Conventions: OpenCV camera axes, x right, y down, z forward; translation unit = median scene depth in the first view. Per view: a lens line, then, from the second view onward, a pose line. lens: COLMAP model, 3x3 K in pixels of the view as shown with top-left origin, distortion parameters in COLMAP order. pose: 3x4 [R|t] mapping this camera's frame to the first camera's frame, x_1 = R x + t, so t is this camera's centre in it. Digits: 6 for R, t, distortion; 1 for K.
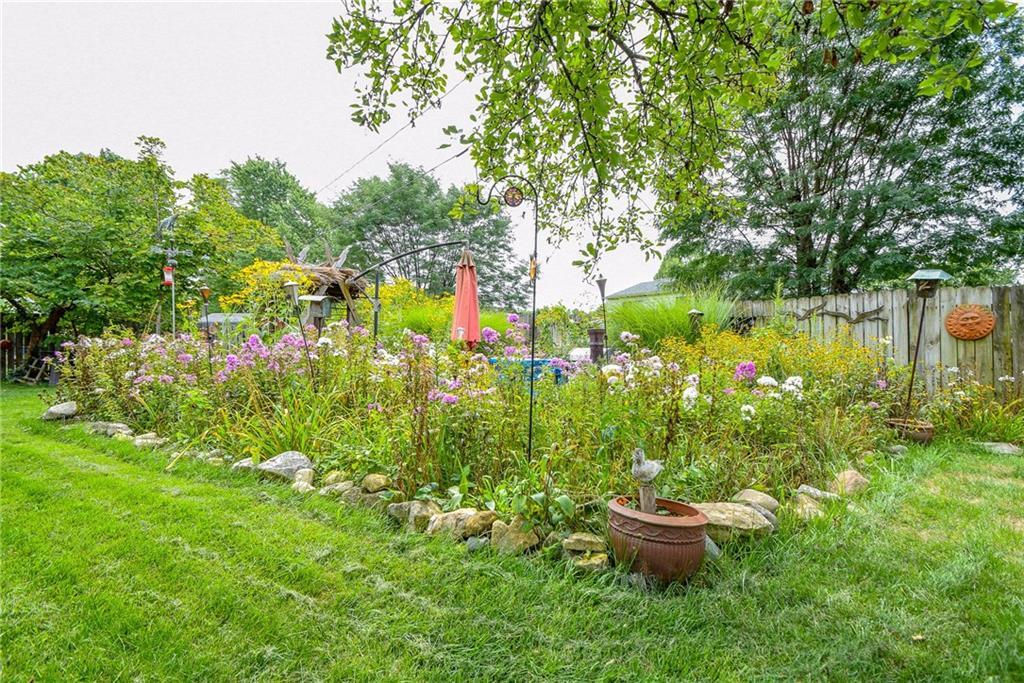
lens RADIAL K [[450.6, 0, 510.6], [0, 450.6, 347.7], [0, 0, 1]] dist [-0.000260, -0.000103]
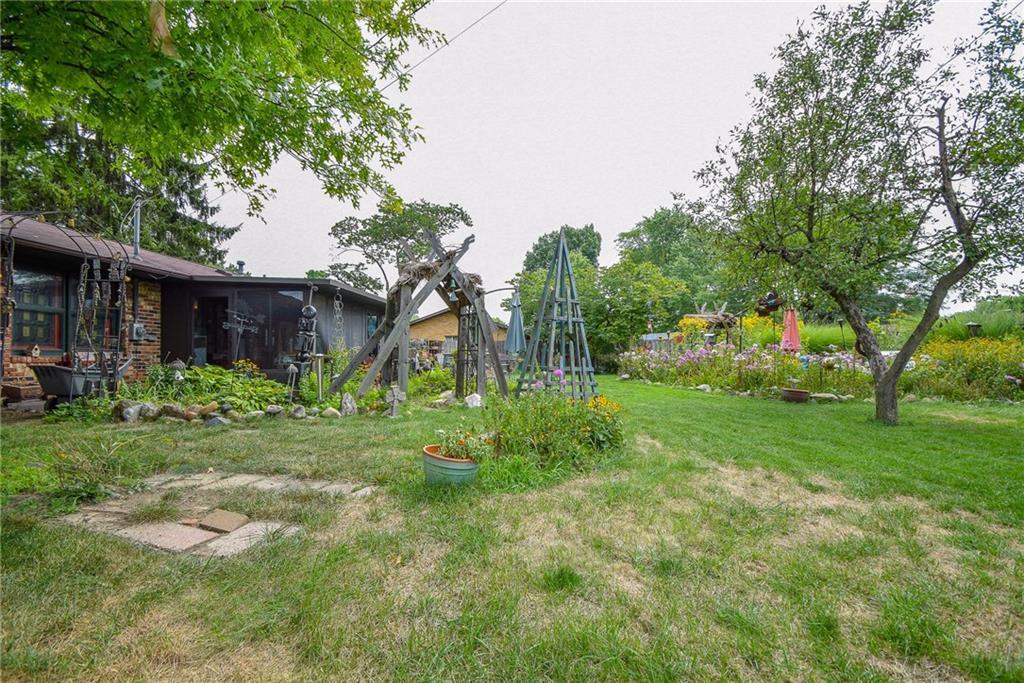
lens RADIAL K [[450.6, 0, 510.7], [0, 450.6, 351.3], [0, 0, 1]] dist [-0.000260, -0.000103]
pose [[0.678081, -0.024619, -0.734575, 0.464619], [0.017763, 0.999696, -0.017107, 0.006736], [0.734773, -0.001449, 0.678312, -1.080955]]
